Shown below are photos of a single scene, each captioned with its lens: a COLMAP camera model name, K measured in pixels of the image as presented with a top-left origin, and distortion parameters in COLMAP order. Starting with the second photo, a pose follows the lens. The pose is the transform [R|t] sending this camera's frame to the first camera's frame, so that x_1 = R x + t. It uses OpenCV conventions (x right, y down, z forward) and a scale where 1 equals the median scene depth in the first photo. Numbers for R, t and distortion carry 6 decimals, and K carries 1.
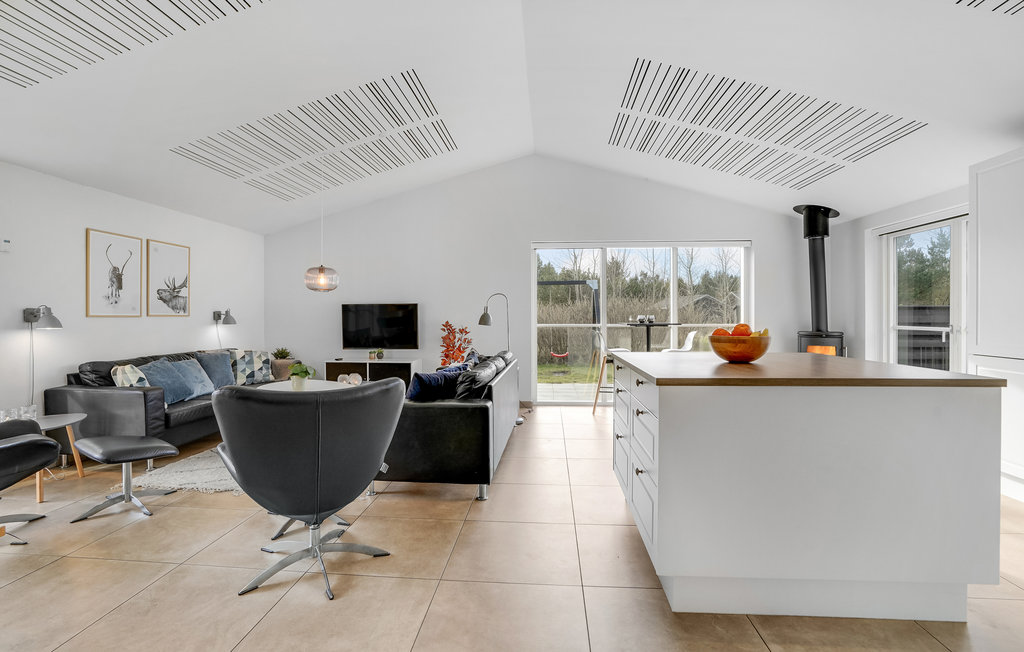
lens RADIAL K [[475.3, 0, 522.9], [0, 475.3, 310.2], [0, 0, 1]] dist [-0.024916, 0.001434]
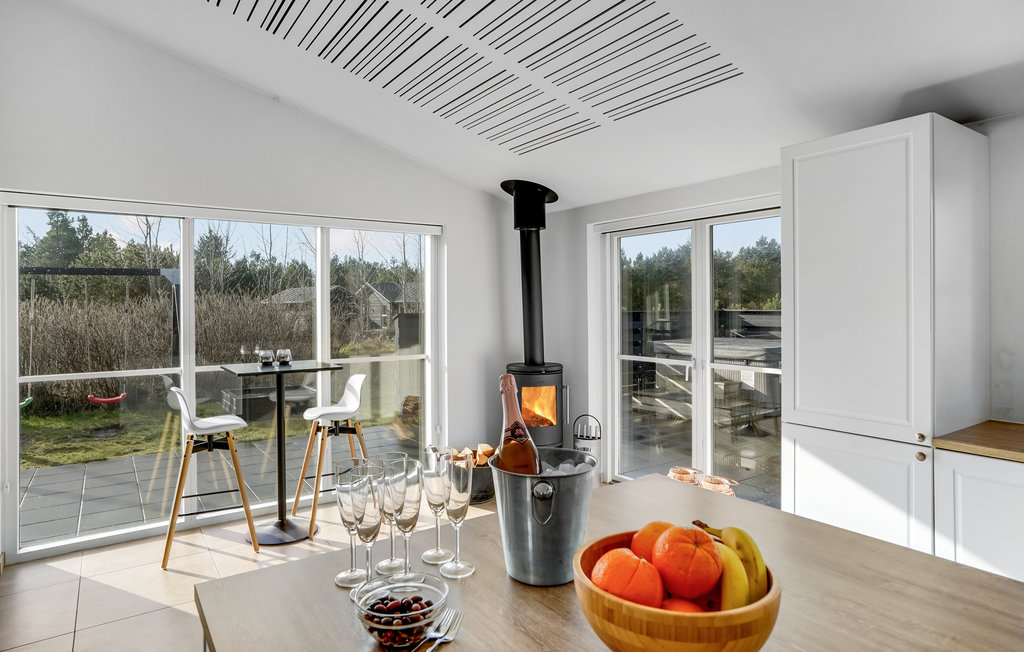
lens RADIAL K [[587.5, 0, 508.5], [0, 587.5, 306.8], [0, 0, 1]] dist [-0.030999, 0.005077]
pose [[0.790372, -0.003908, 0.612615, 0.069517], [-0.001809, 0.999960, 0.008712, -0.049892], [-0.612624, -0.007994, 0.790334, 0.346778]]
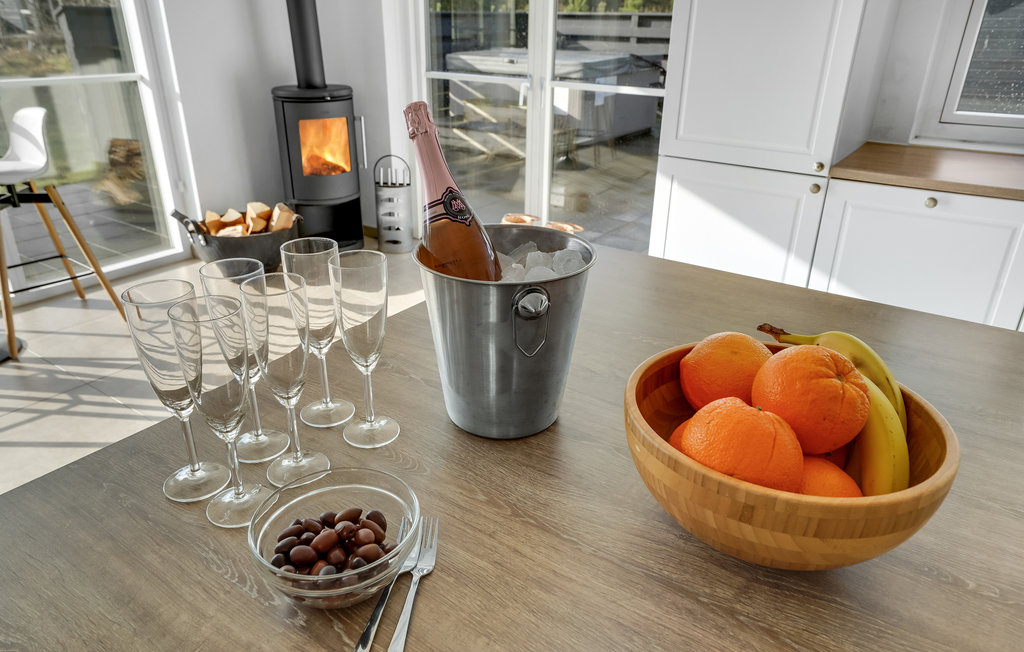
lens RADIAL K [[689.0, 0, 509.4], [0, 689.0, 320.2], [0, 0, 1]] dist [0.009323, 0.017260]
pose [[0.525328, -0.343652, 0.778418, 0.088294], [-0.020896, 0.909331, 0.415549, -0.040771], [-0.850643, -0.234565, 0.470516, 0.433154]]
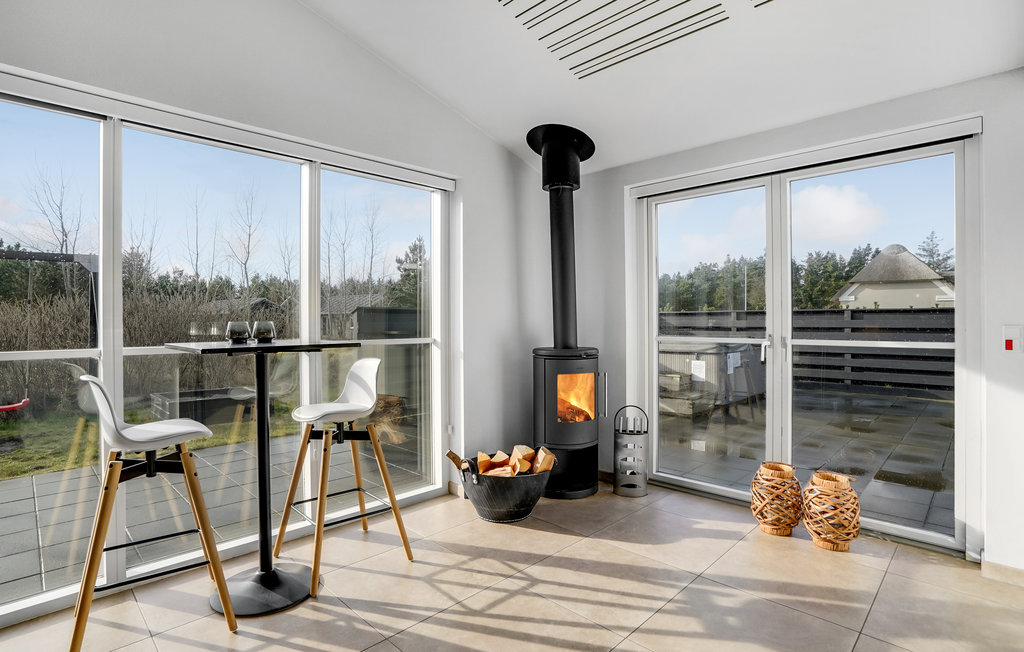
lens RADIAL K [[498.4, 0, 501.4], [0, 498.4, 324.8], [0, 0, 1]] dist [-0.035561, 0.004232]
pose [[0.671460, -0.007074, 0.741007, 0.117581], [-0.004388, 0.999899, 0.013521, 0.007734], [-0.741028, -0.012331, 0.671361, 0.663752]]
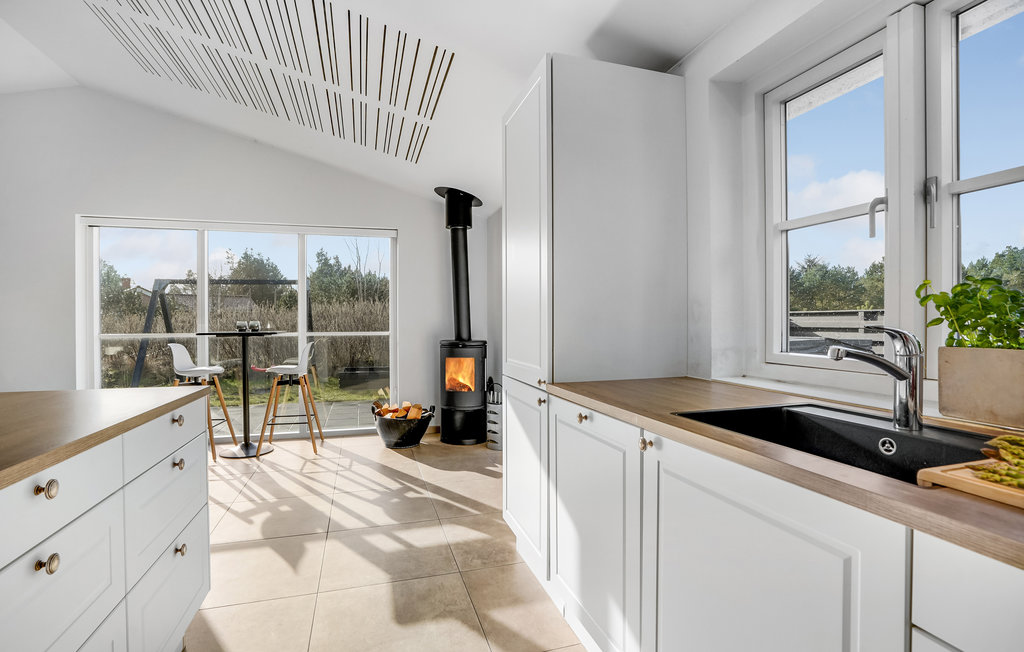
lens RADIAL K [[475.3, 0, 507.8], [0, 475.3, 327.1], [0, 0, 1]] dist [-0.024916, 0.001434]
pose [[0.941495, -0.004094, 0.337001, 0.436538], [-0.003225, 0.999771, 0.021157, 0.003199], [-0.337010, -0.021006, 0.941267, 0.178533]]
